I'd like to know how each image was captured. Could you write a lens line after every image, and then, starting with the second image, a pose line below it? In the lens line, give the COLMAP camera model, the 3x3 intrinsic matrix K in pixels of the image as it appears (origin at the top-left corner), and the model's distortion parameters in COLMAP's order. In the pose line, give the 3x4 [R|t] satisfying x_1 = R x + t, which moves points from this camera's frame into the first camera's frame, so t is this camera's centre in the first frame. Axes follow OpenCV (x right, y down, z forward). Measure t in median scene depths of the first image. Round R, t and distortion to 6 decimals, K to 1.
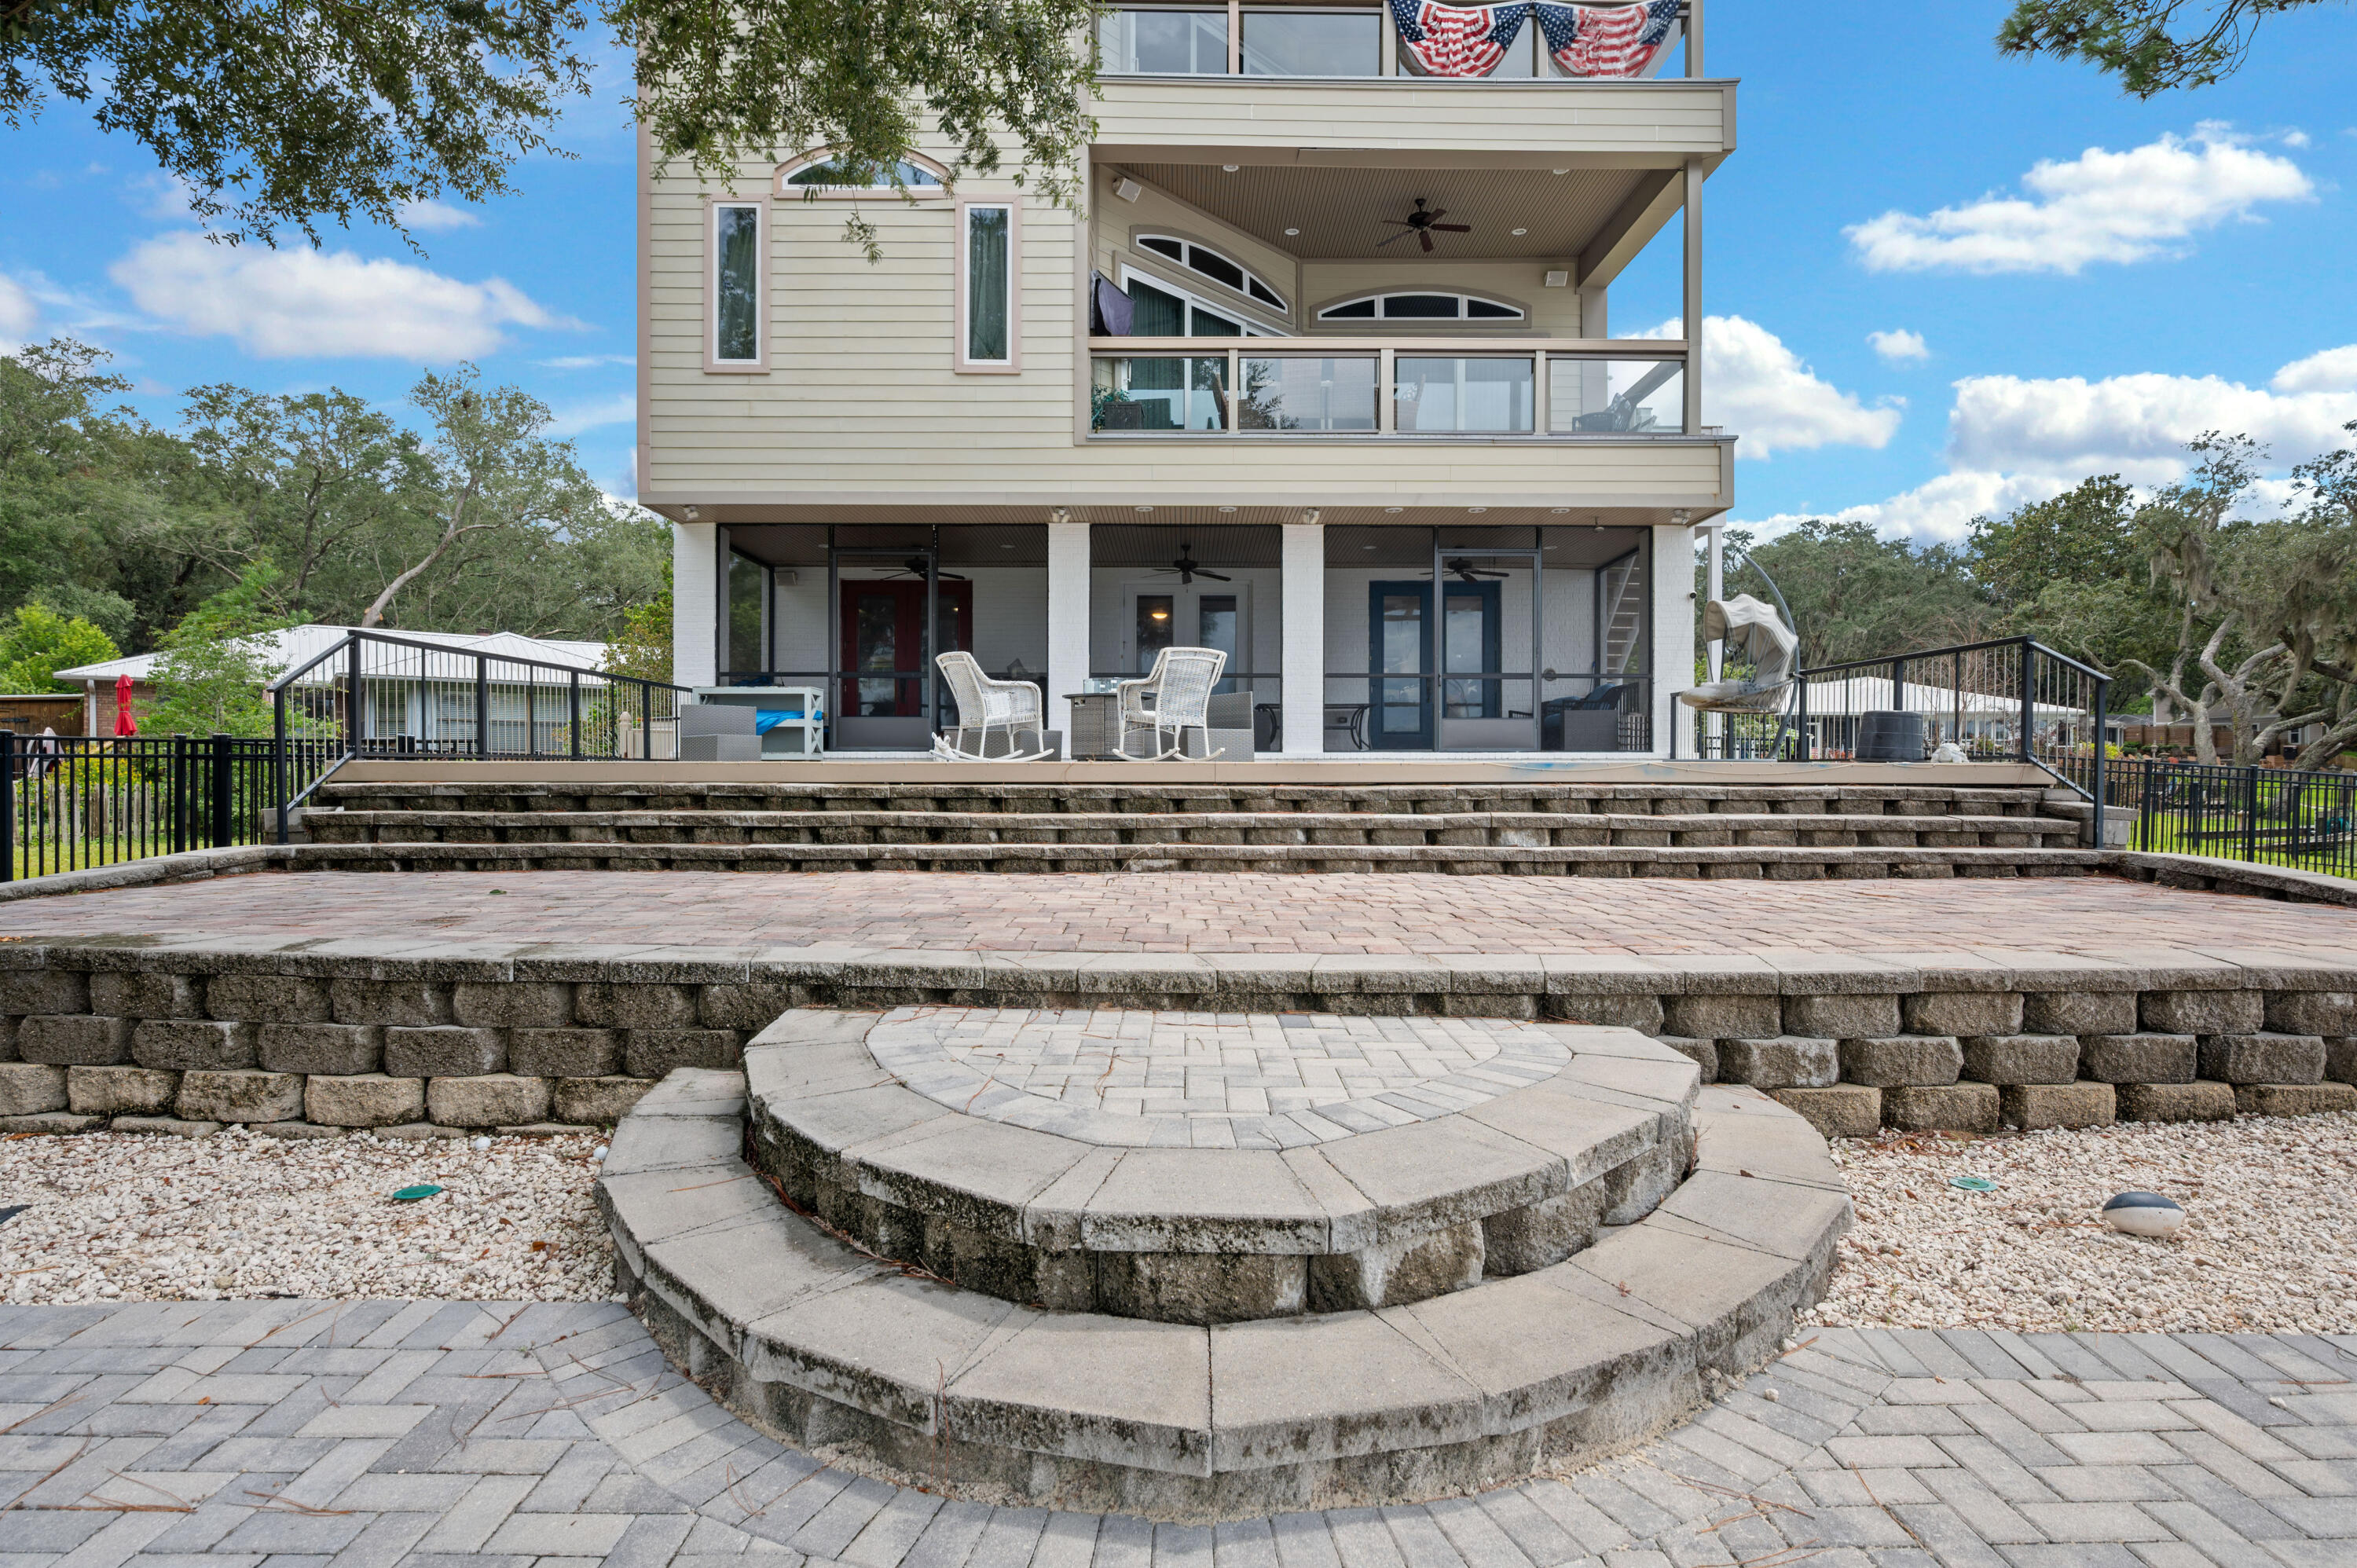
lens RADIAL K [[1177.0, 0, 1187.6], [0, 1177.0, 779.4], [0, 0, 1]] dist [-0.000676, 0.000171]
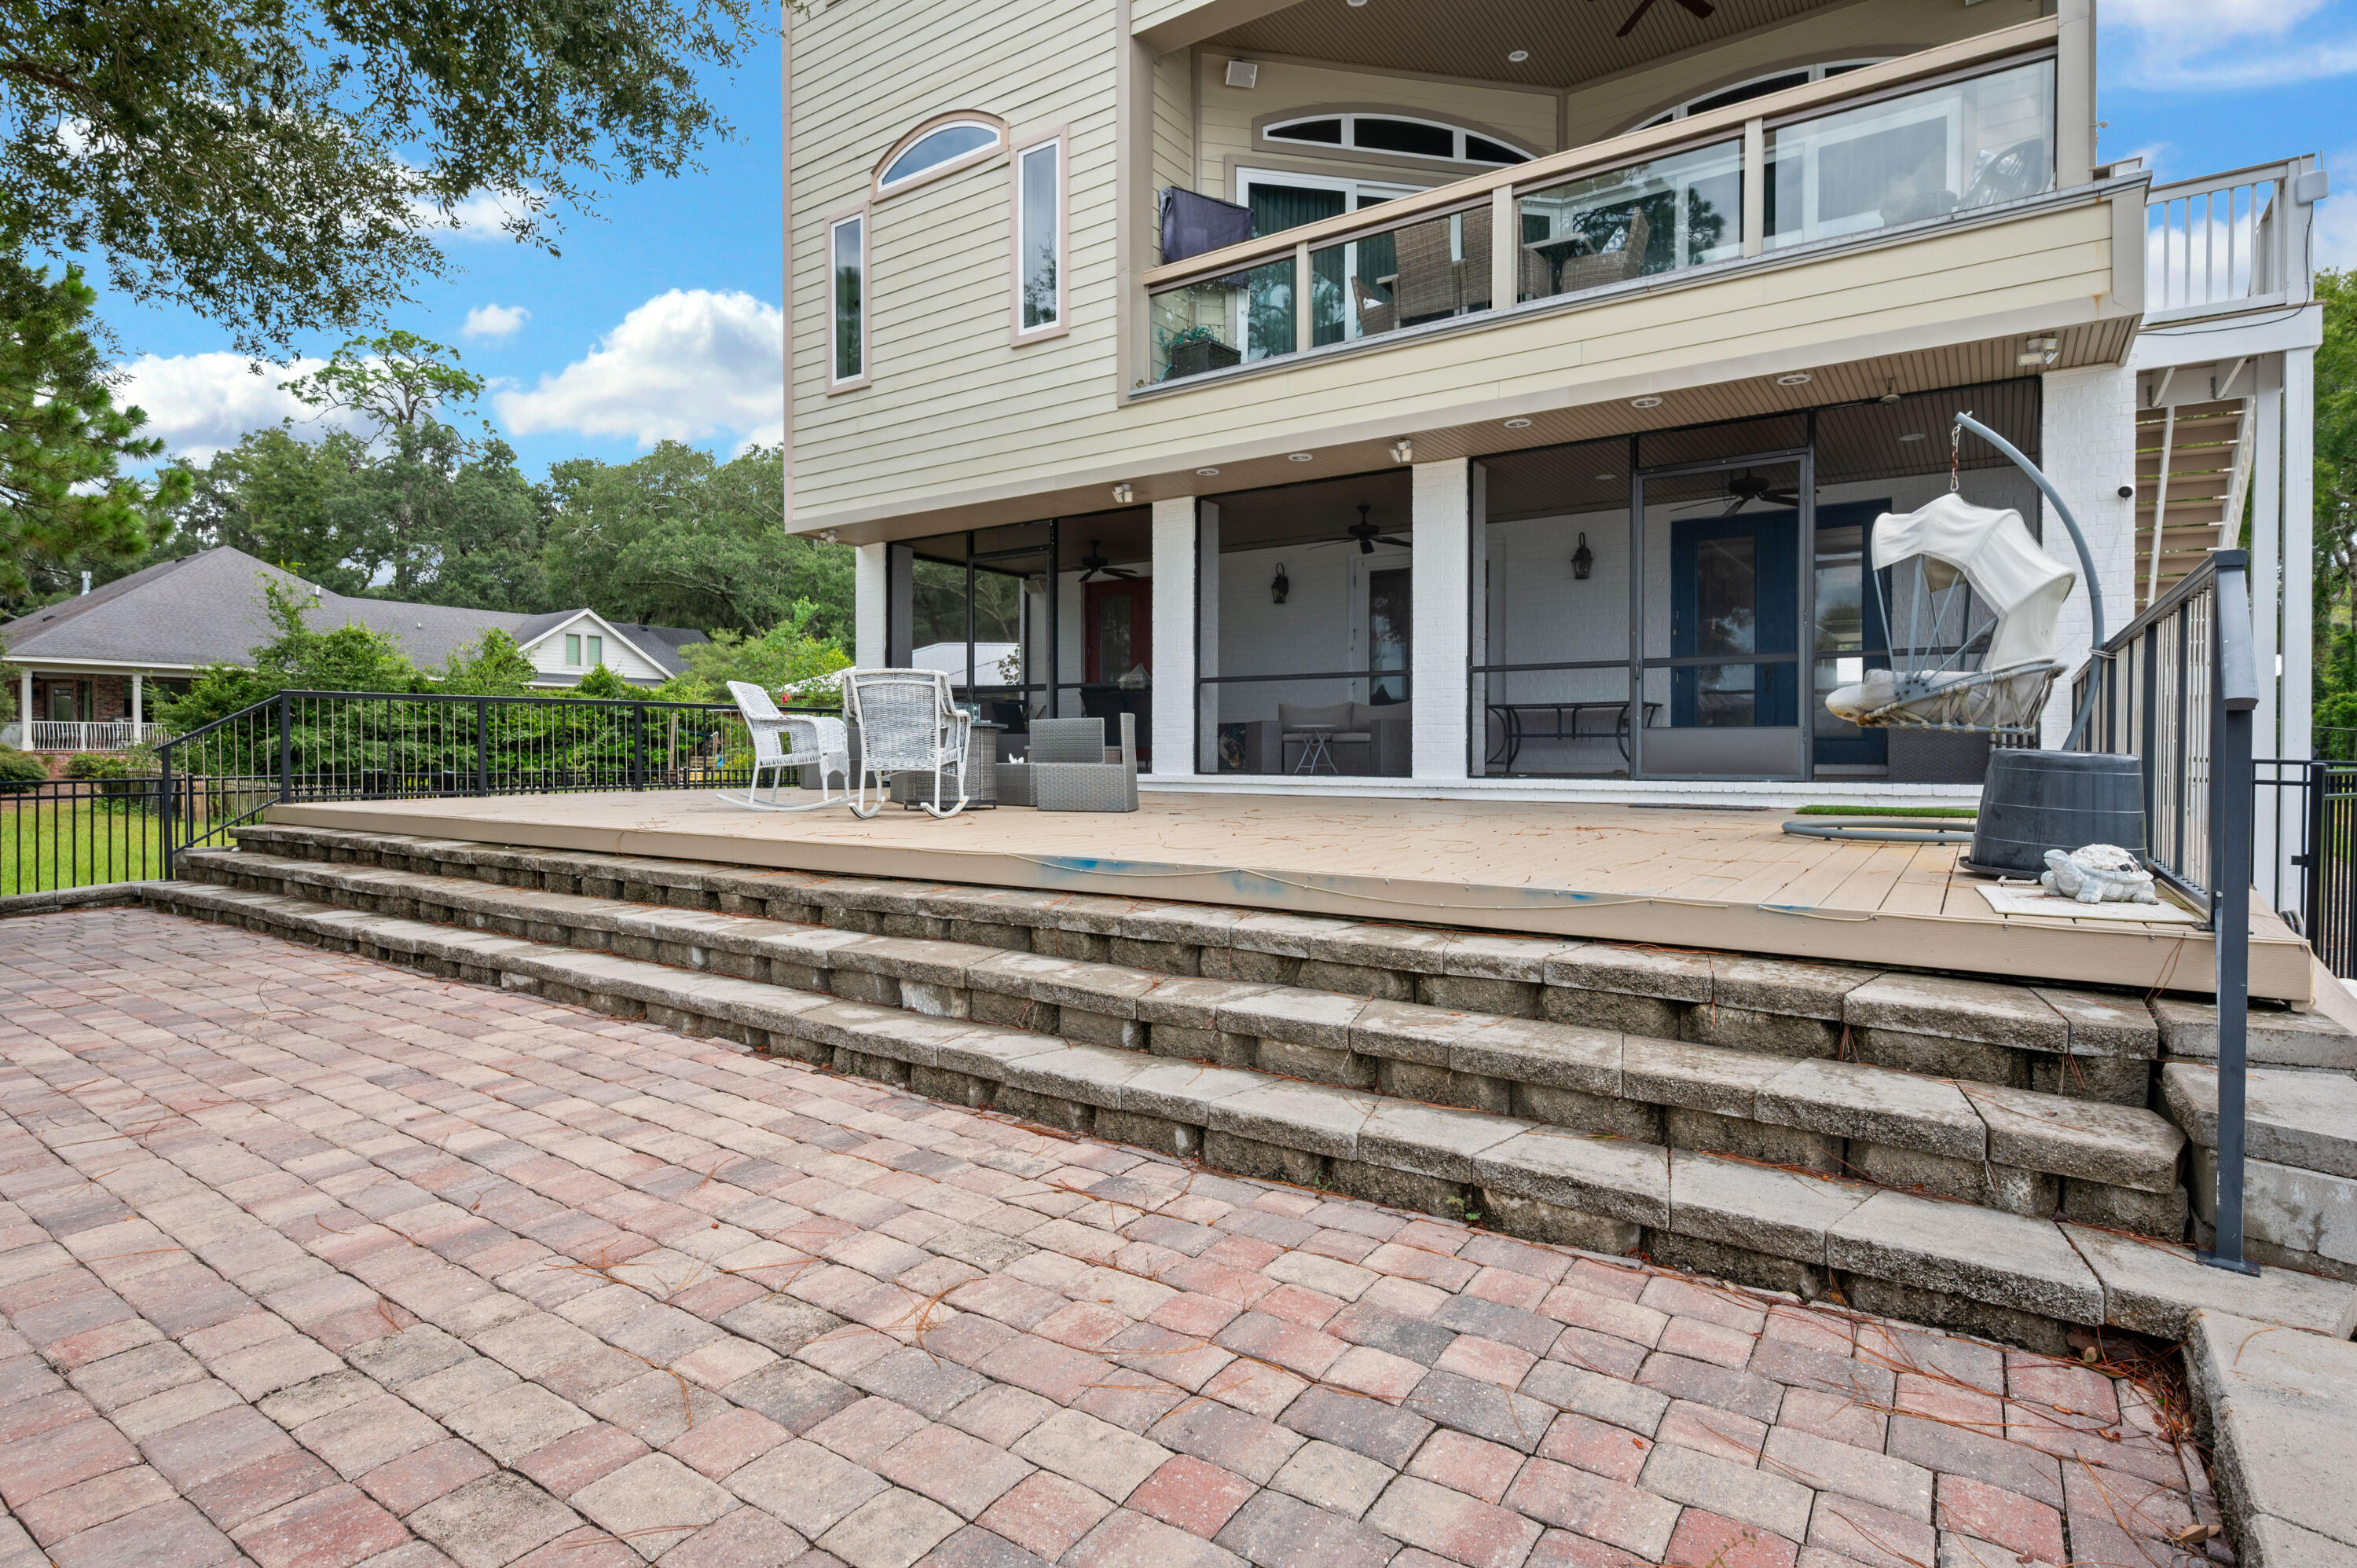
lens RADIAL K [[1183.5, 0, 1187.7], [0, 1183.5, 761.4], [0, 0, 1]] dist [-0.001128, 0.000206]
pose [[0.822126, 0.003896, -0.569292, 0.564182], [-0.000691, 0.999983, 0.005845, -0.054864], [0.569305, -0.004412, 0.822115, 0.465824]]
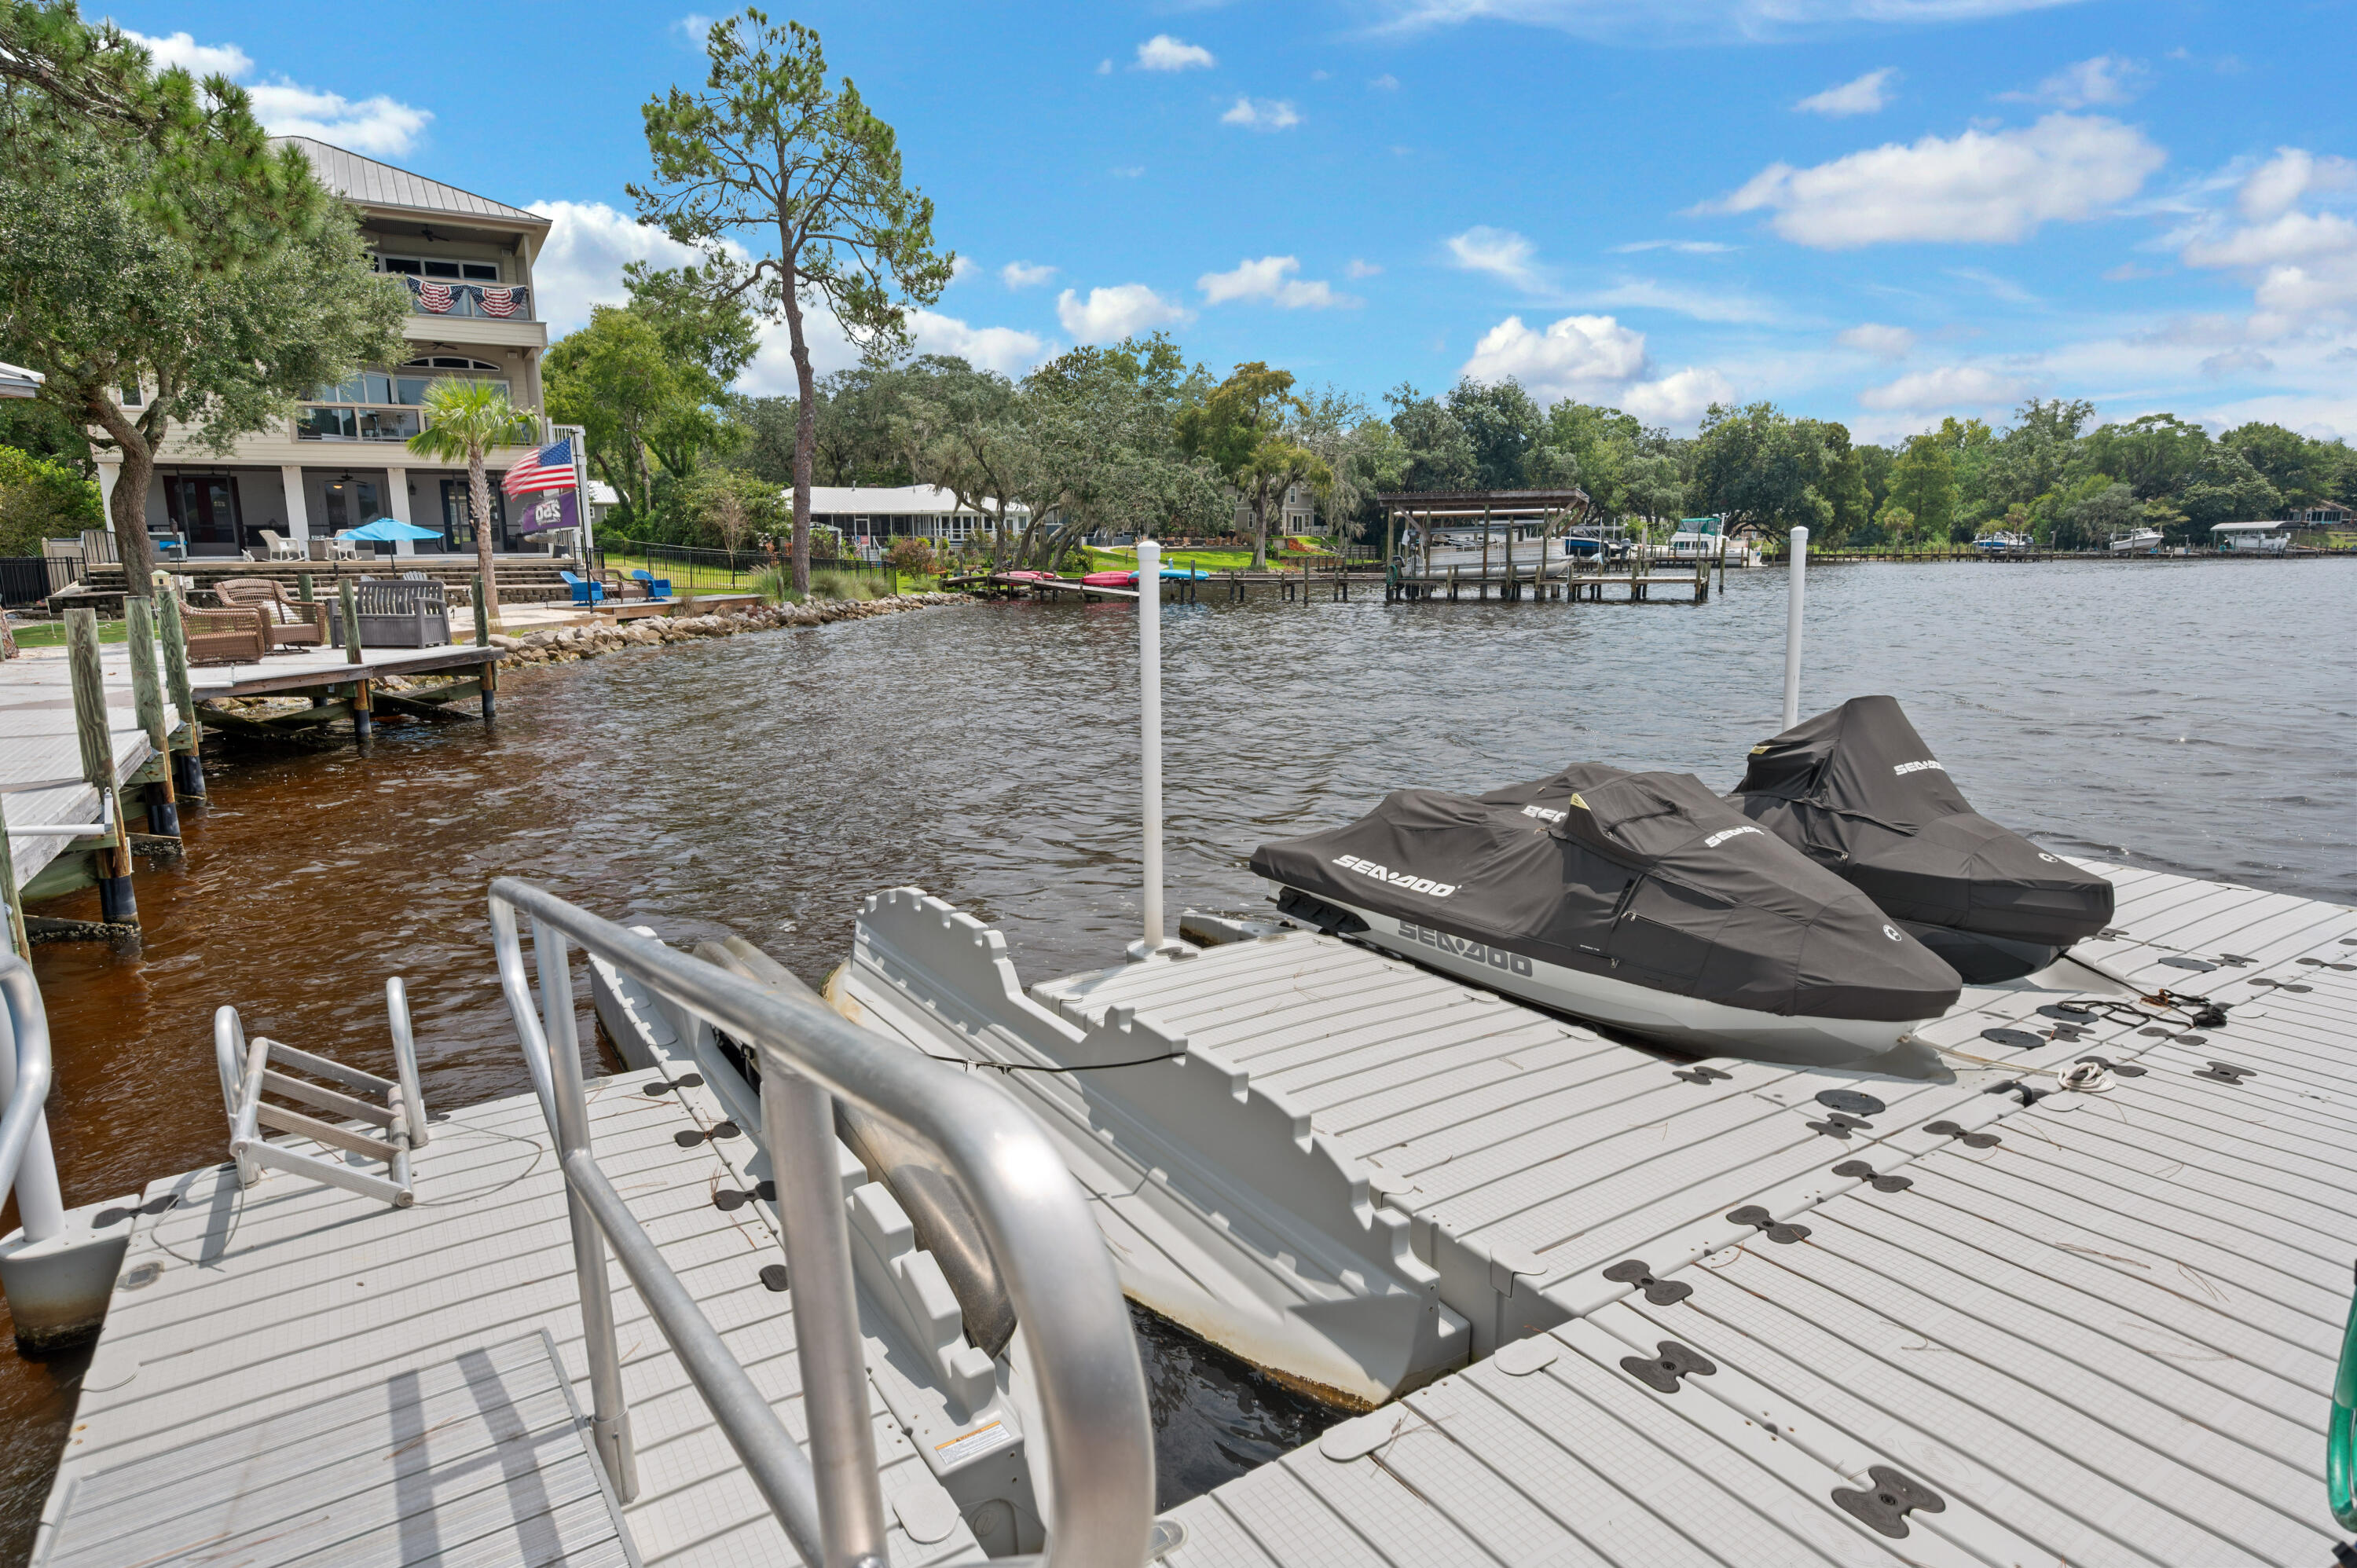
lens RADIAL K [[1309.5, 0, 1189.3], [0, 1309.5, 777.1], [0, 0, 1]] dist [-0.001058, 0.000655]
pose [[0.864187, -0.096562, 0.493818, 0.174941], [0.013149, 0.985412, 0.169678, -0.008682], [-0.502999, -0.140140, 0.852850, -3.749336]]
